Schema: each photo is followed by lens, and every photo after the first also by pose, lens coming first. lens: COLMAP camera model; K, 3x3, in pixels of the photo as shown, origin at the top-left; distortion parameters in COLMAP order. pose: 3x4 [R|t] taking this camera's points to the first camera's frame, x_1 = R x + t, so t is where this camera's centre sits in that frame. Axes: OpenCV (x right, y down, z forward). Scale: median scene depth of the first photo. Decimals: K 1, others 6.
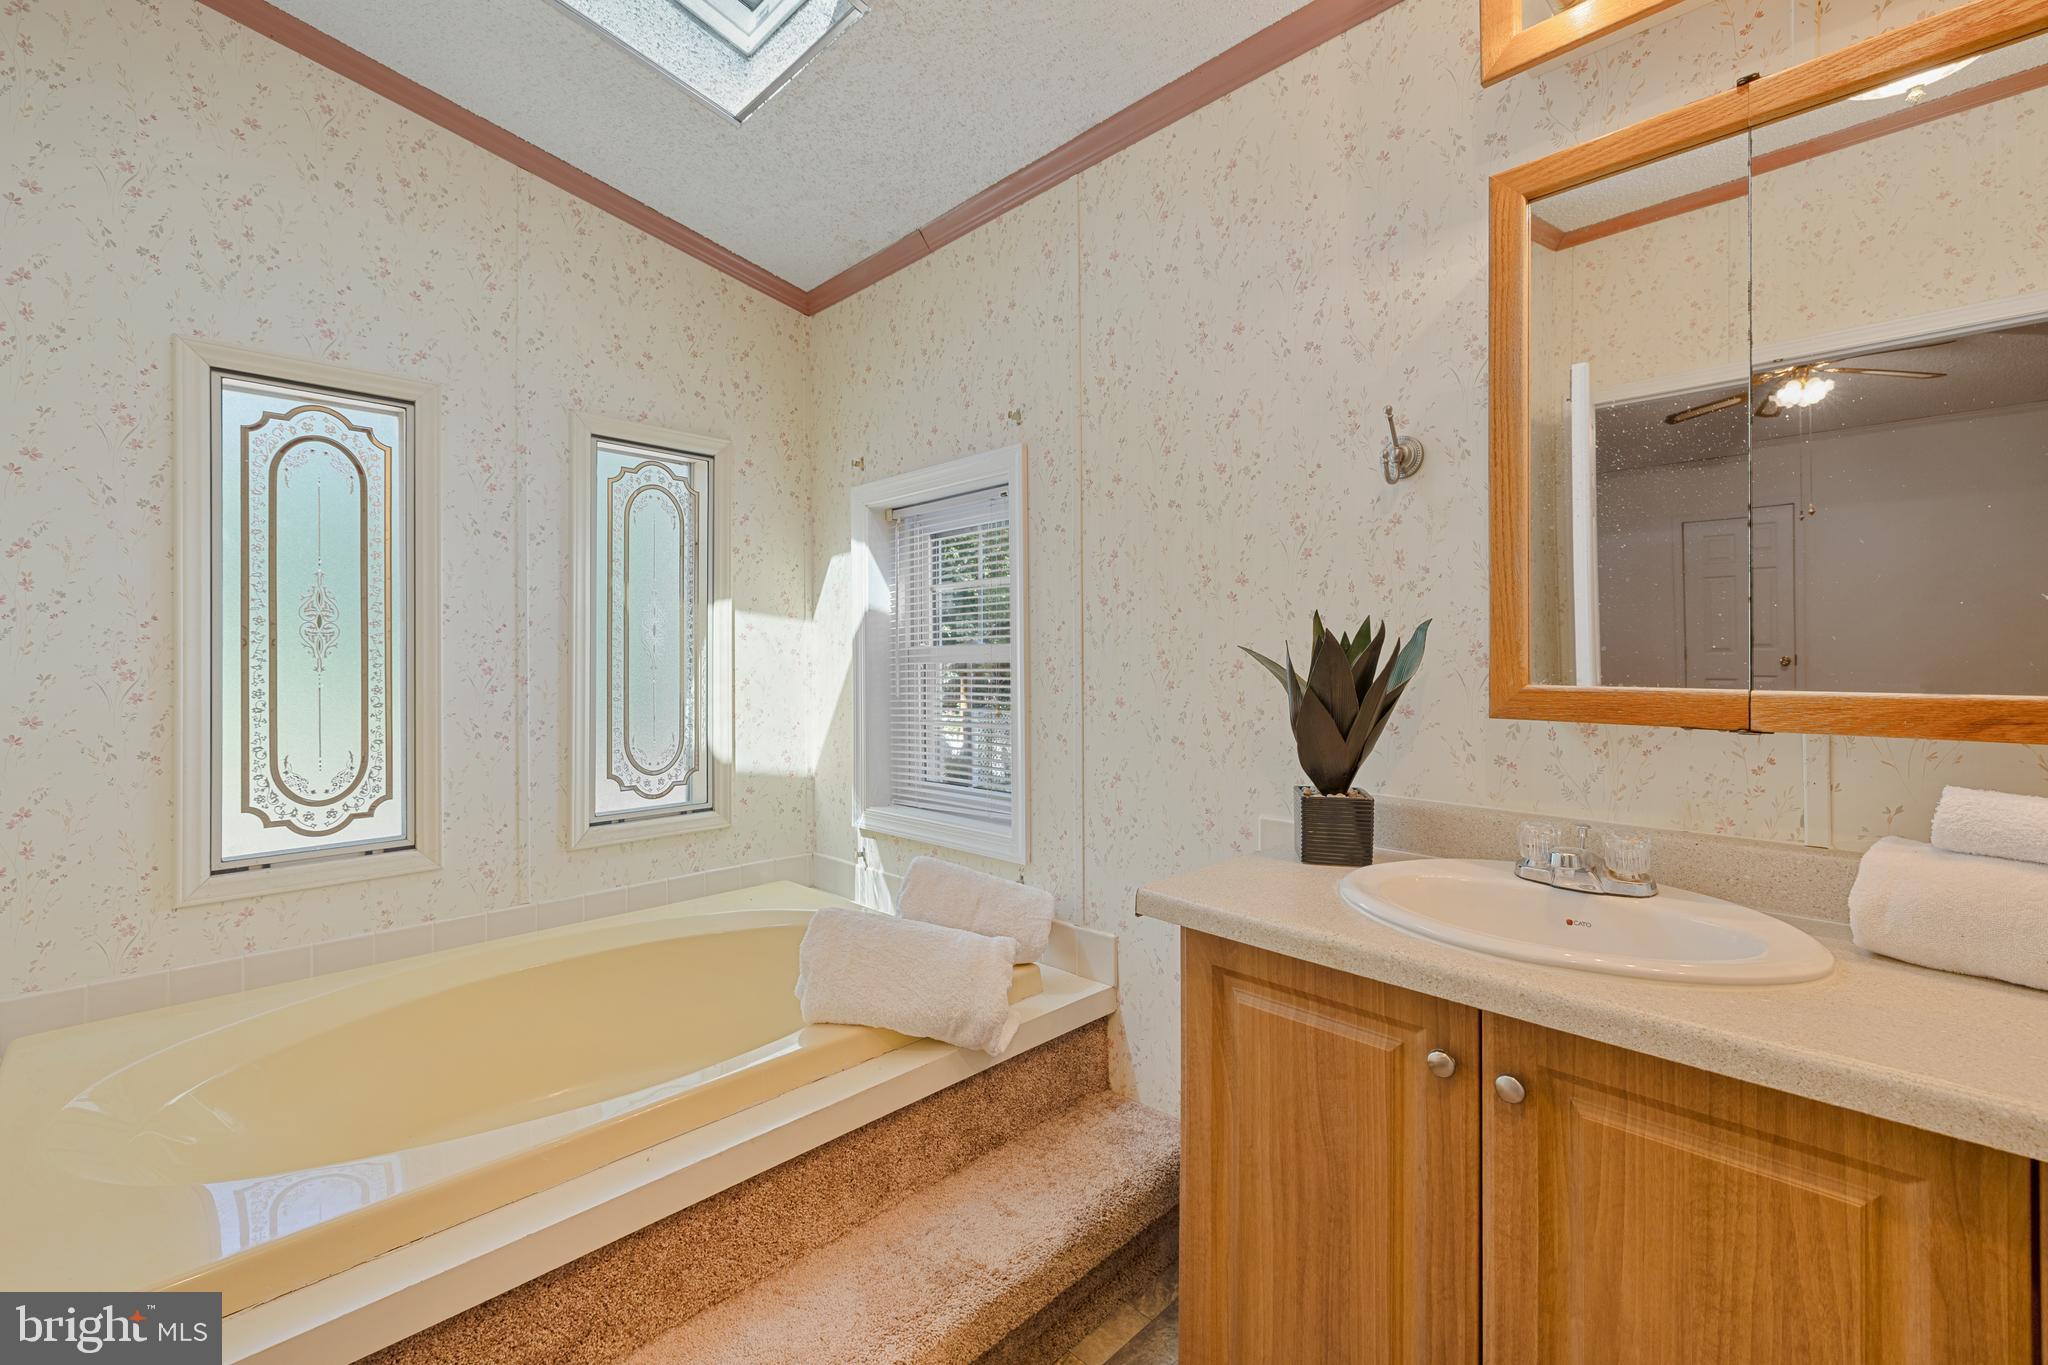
lens RADIAL K [[869.6, 0, 1023.1], [0, 869.6, 663.4], [0, 0, 1]] dist [-0.001548, -0.000252]
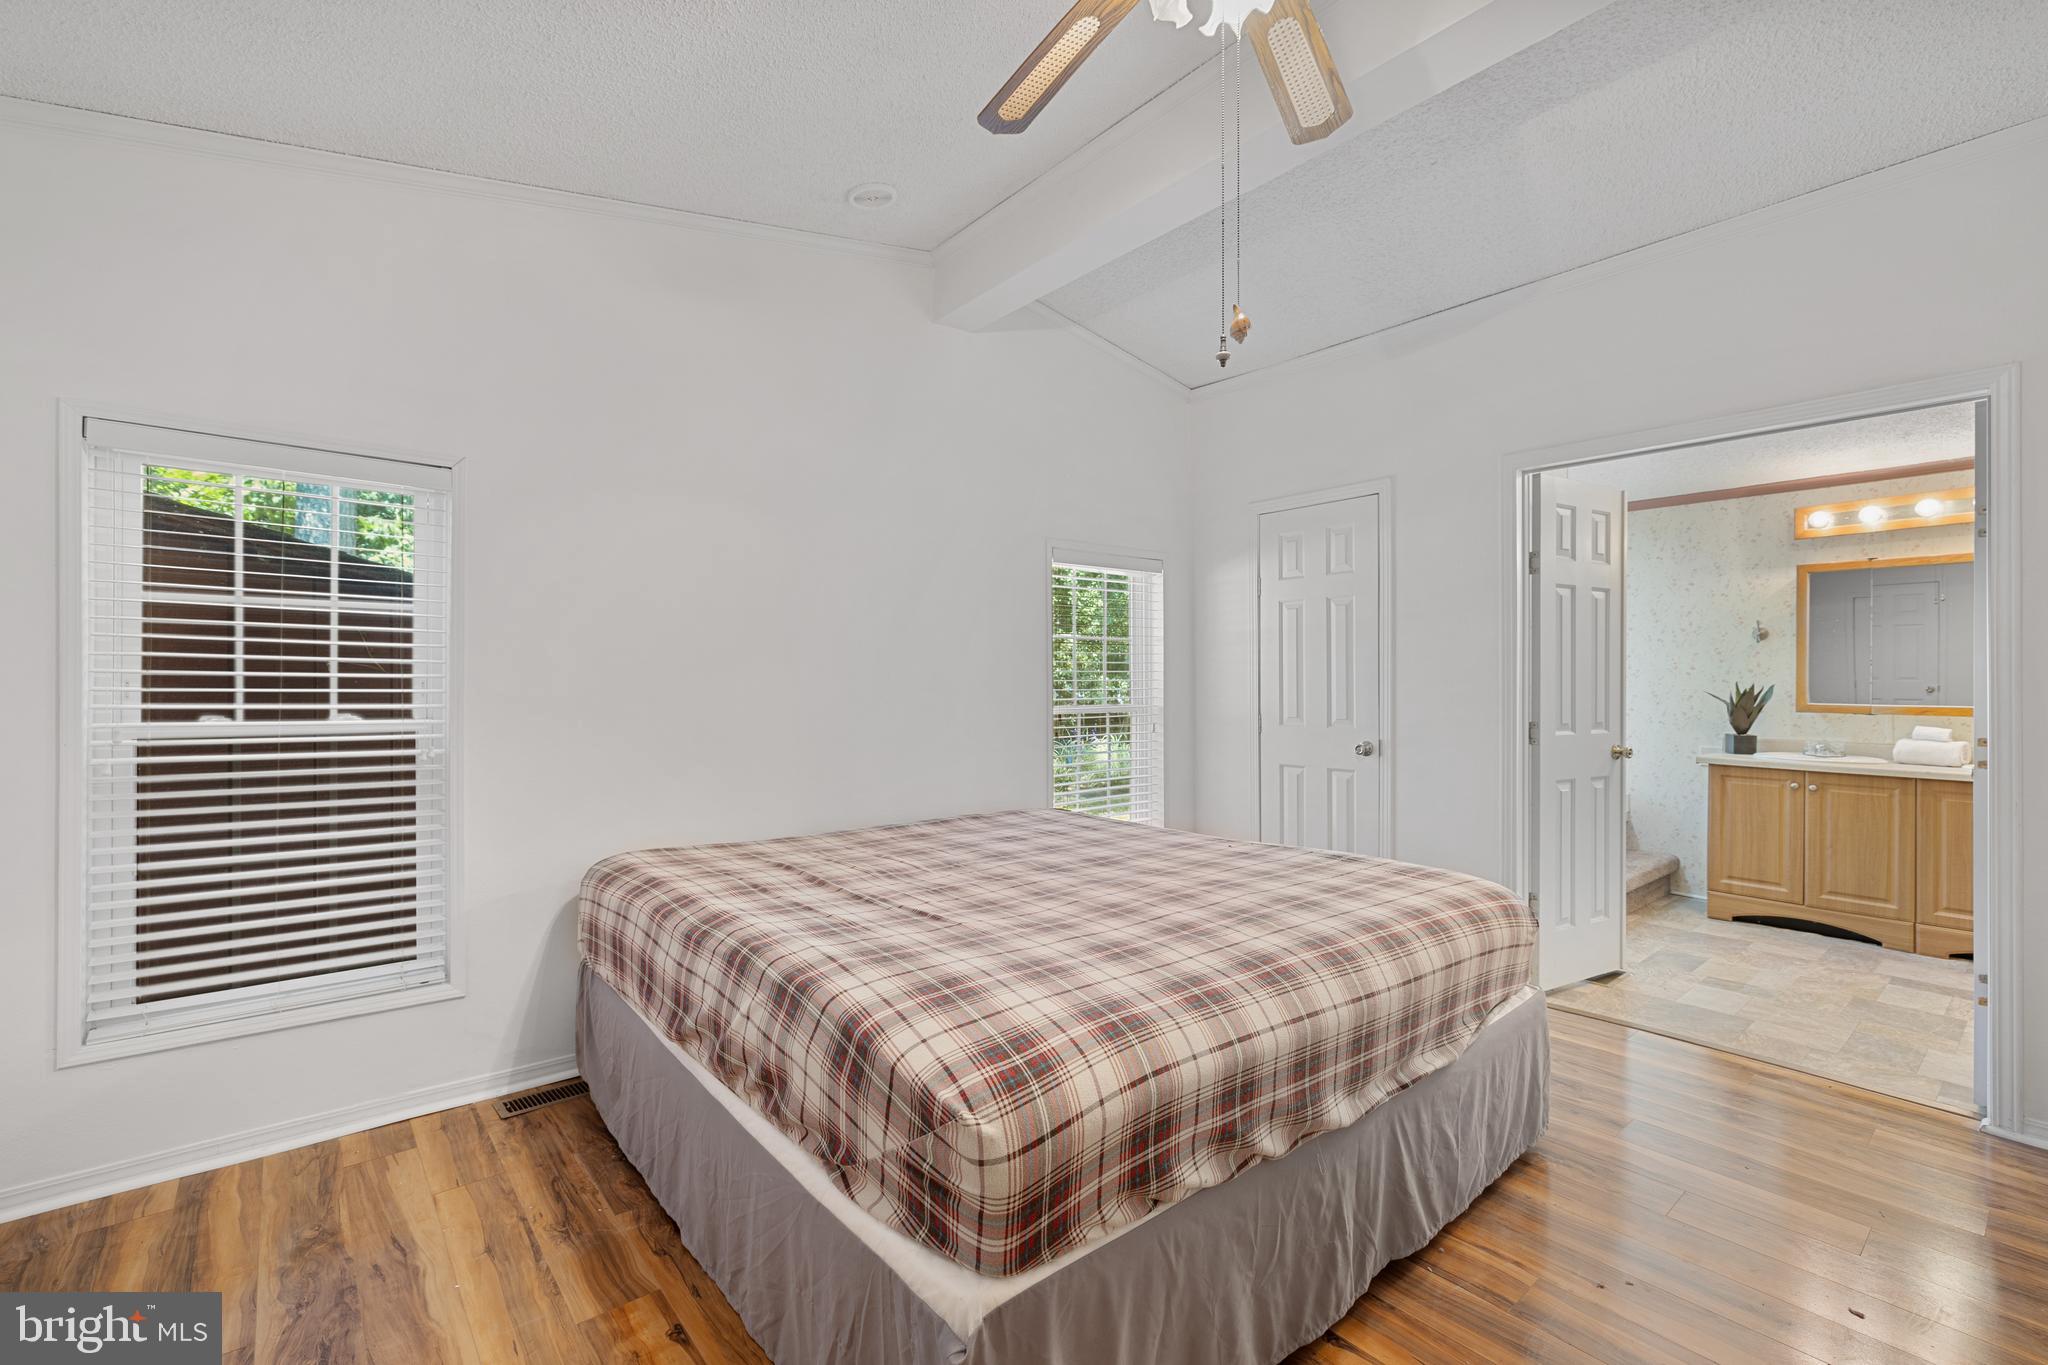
lens RADIAL K [[869.6, 0, 1035.9], [0, 869.6, 684.2], [0, 0, 1]] dist [-0.001548, -0.000252]
pose [[0.995010, 0.005586, -0.099623, -2.482453], [-0.005177, 0.999977, 0.004365, -0.059751], [0.099645, -0.003827, 0.995016, -3.217944]]
